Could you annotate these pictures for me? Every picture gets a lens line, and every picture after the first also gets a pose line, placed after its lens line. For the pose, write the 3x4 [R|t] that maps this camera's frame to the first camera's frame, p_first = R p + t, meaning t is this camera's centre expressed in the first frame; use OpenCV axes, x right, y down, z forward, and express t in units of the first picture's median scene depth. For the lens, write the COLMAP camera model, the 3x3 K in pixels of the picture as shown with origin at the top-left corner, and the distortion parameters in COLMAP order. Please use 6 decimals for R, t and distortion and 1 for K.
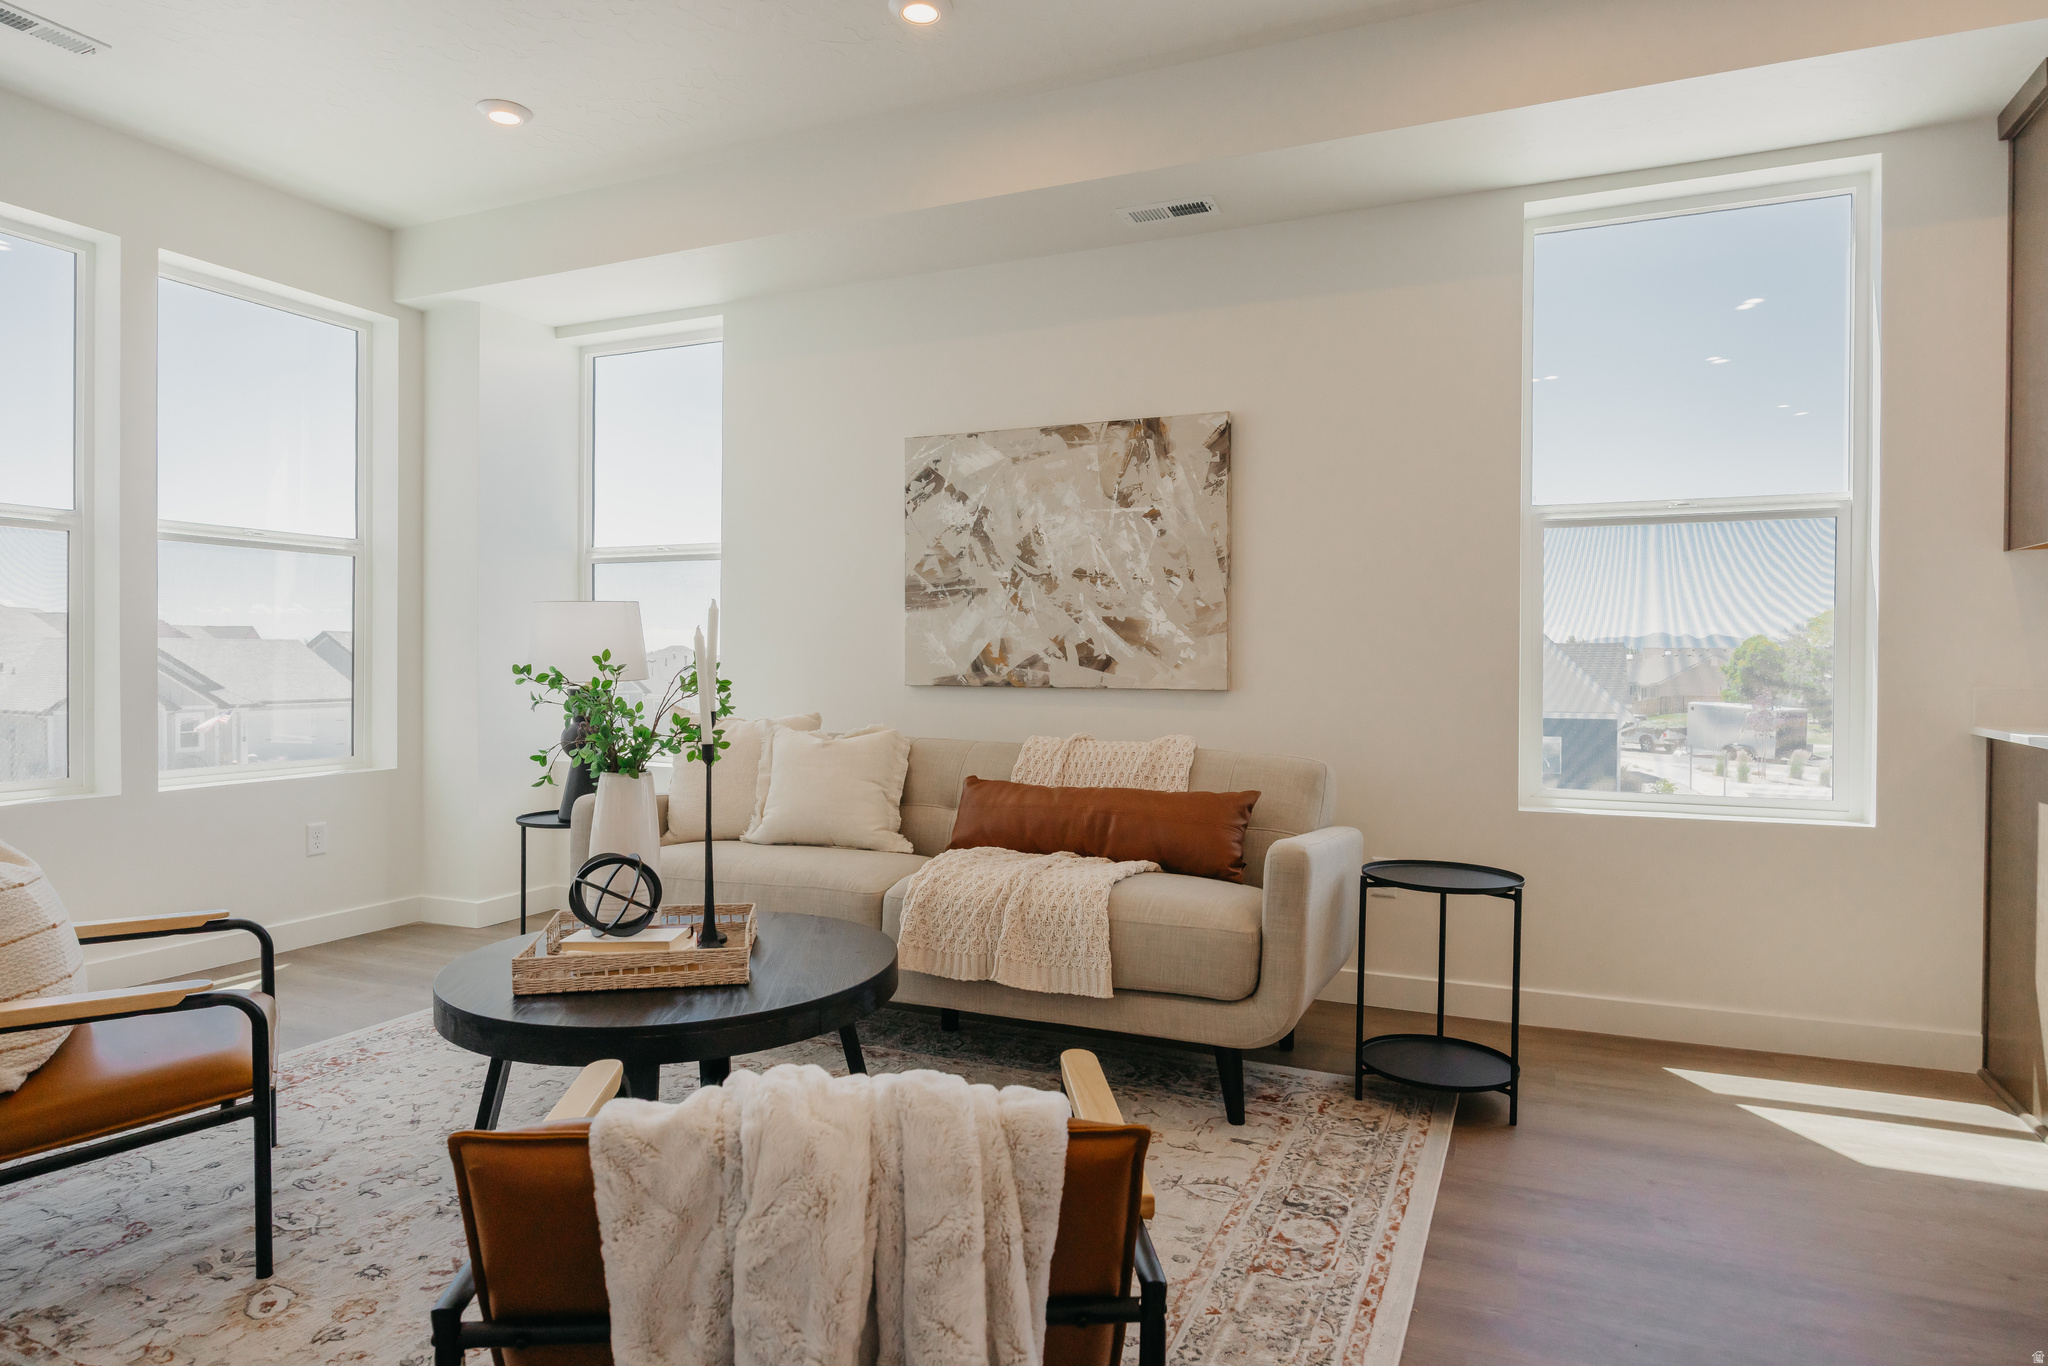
lens RADIAL K [[1161.4, 0, 1026.4], [0, 1161.4, 677.2], [0, 0, 1]] dist [-0.010412, -0.000106]
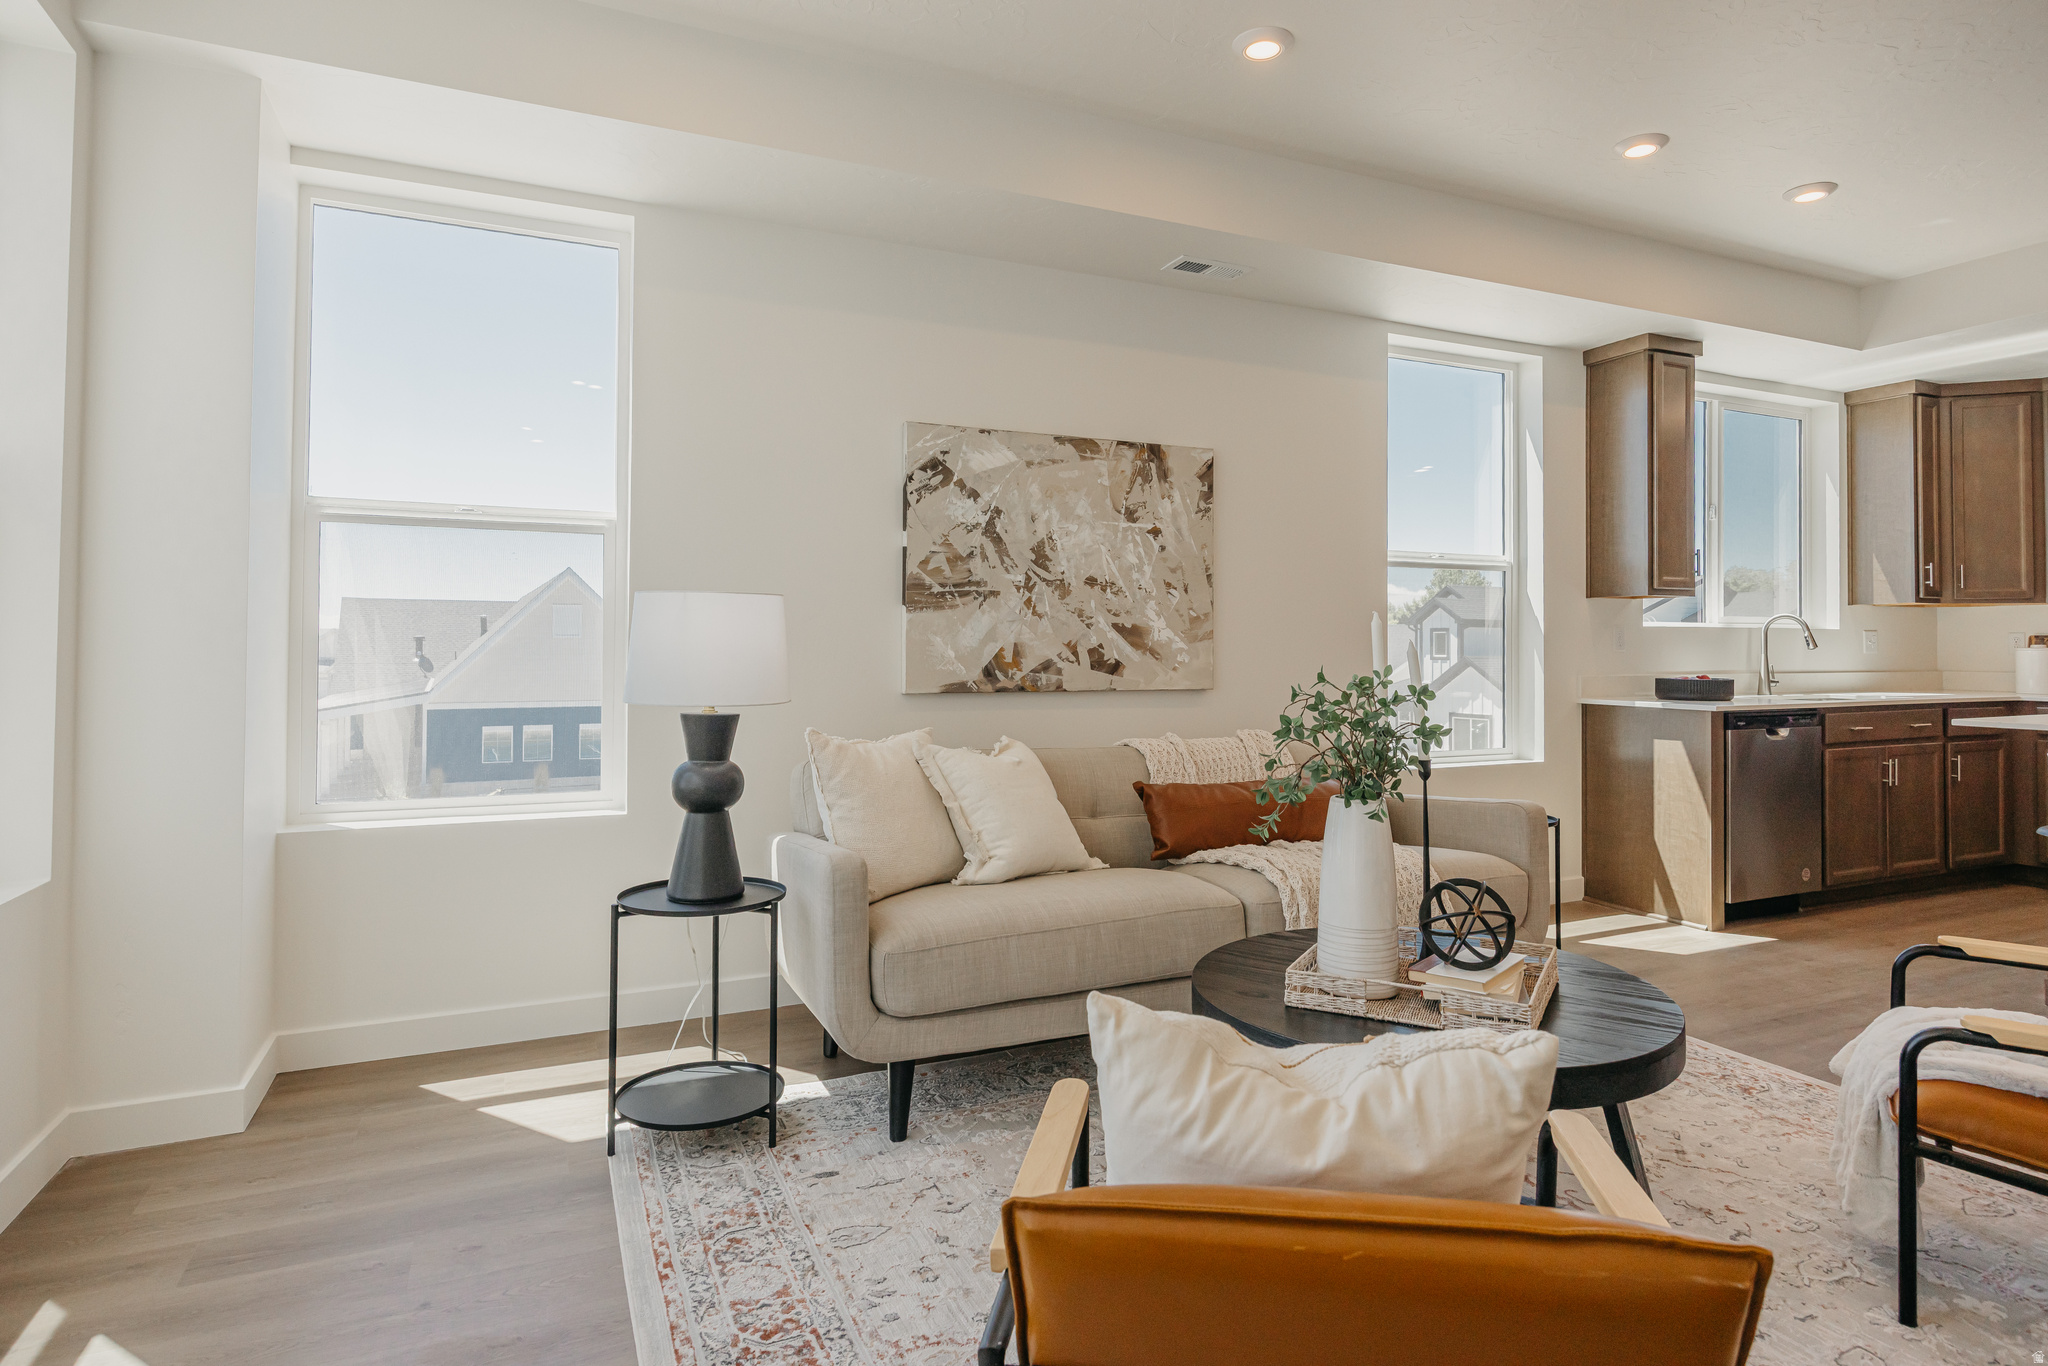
lens RADIAL K [[1112.7, 0, 1027.3], [0, 1112.7, 635.3], [0, 0, 1]] dist [-0.003912, 0.000453]
pose [[0.667106, 0.006250, 0.744937, -0.736451], [0.013171, 0.999710, -0.020183, -0.021247], [-0.744846, 0.023276, 0.666830, 0.377470]]
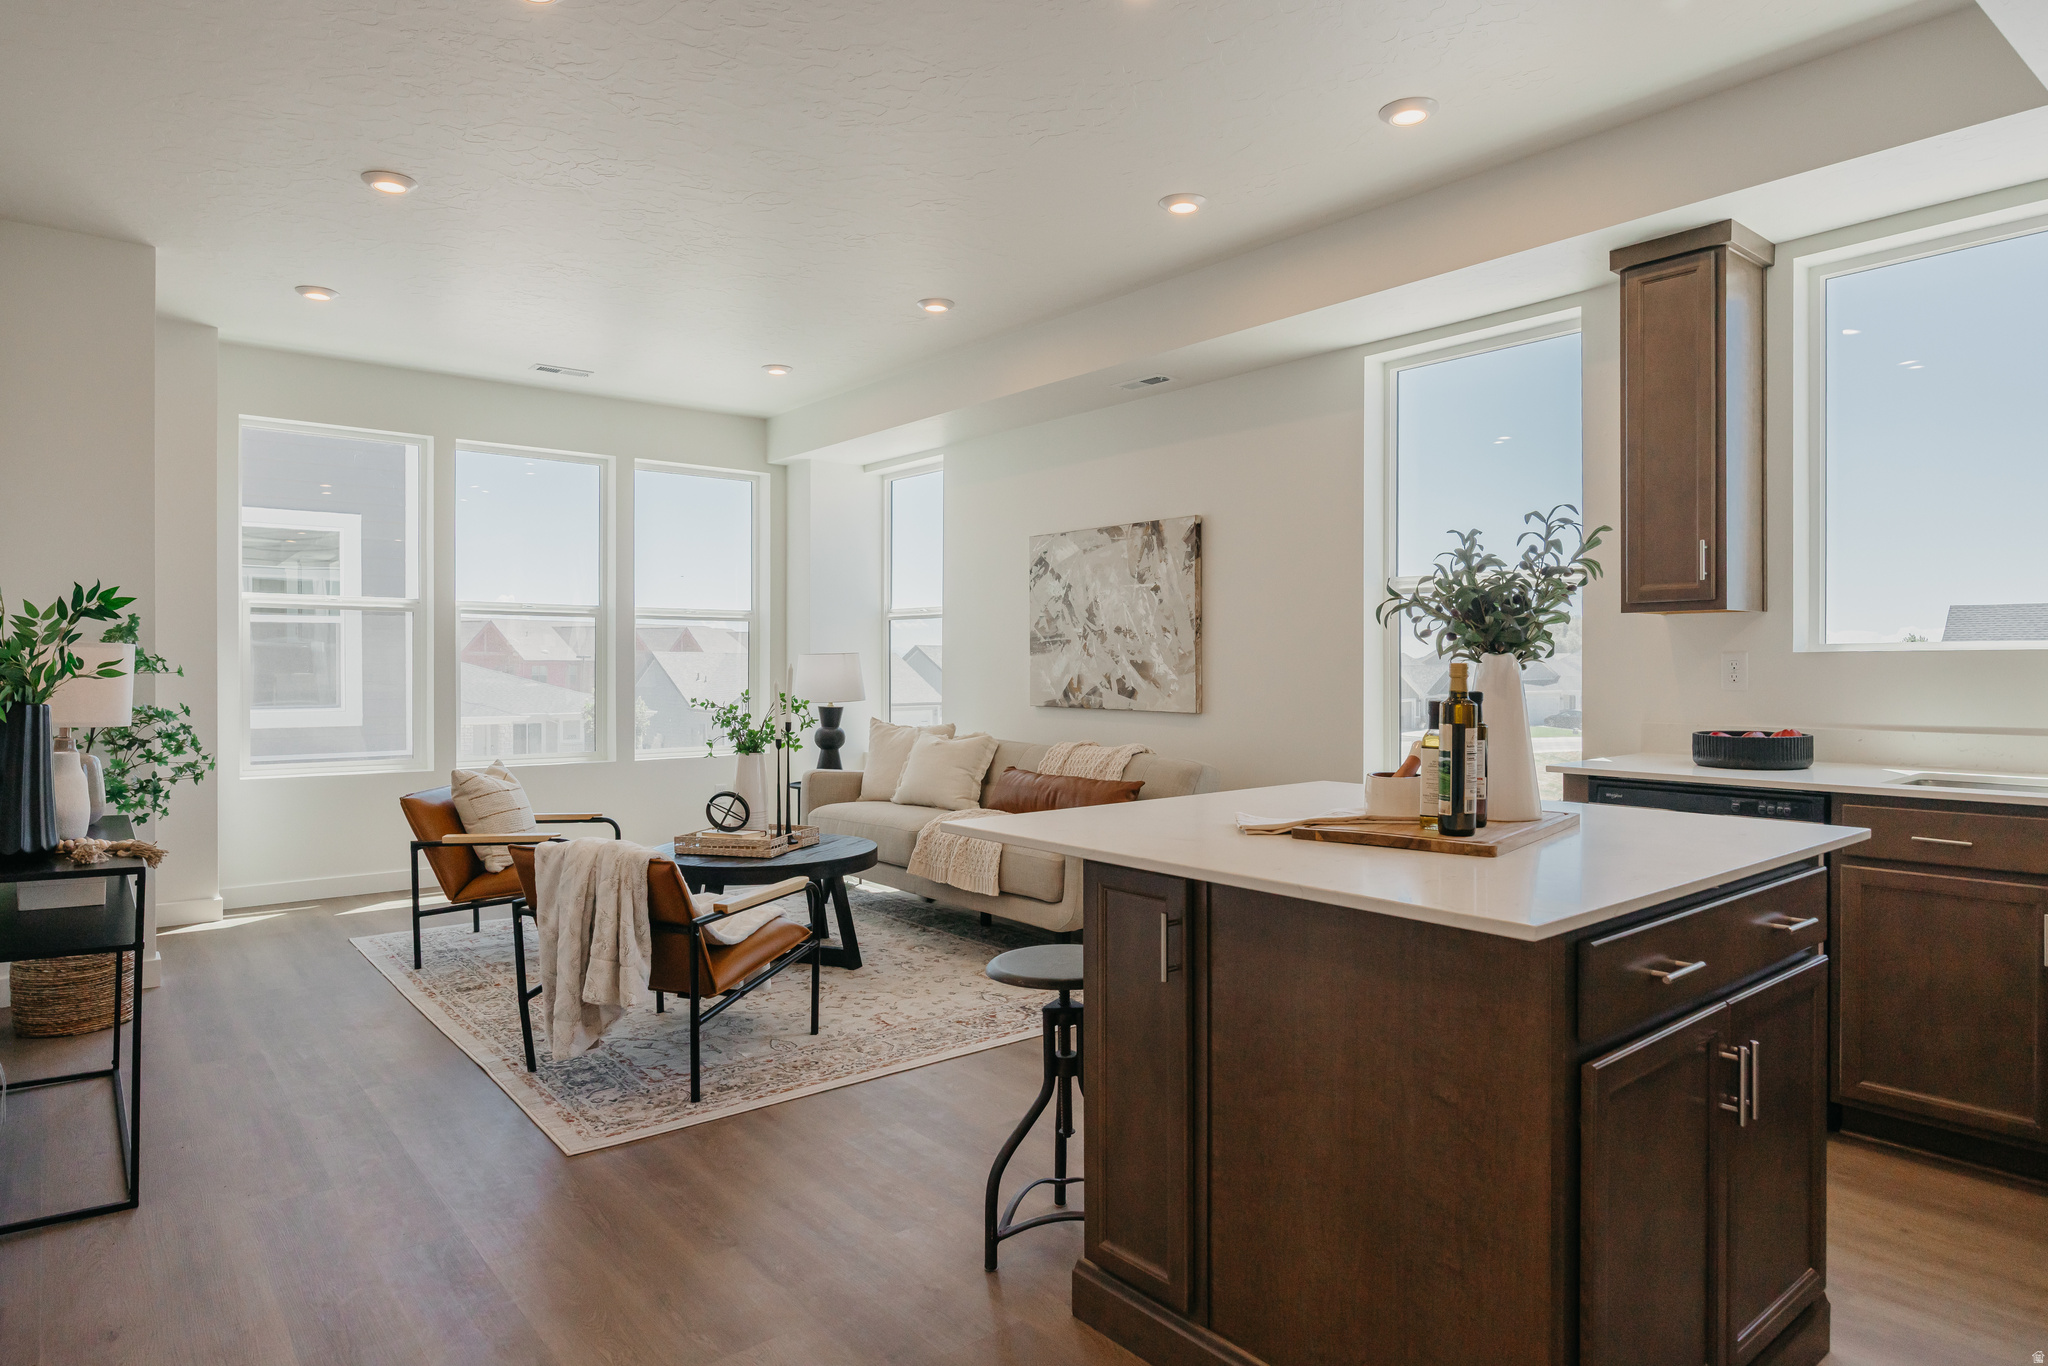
lens RADIAL K [[1196.3, 0, 1018.8], [0, 1196.3, 669.4], [0, 0, 1]] dist [-0.006880, -0.000915]
pose [[0.887590, -0.001767, -0.460632, 0.615936], [-0.004105, 0.999923, -0.011745, -0.022704], [0.460617, 0.012316, 0.887514, -0.363374]]
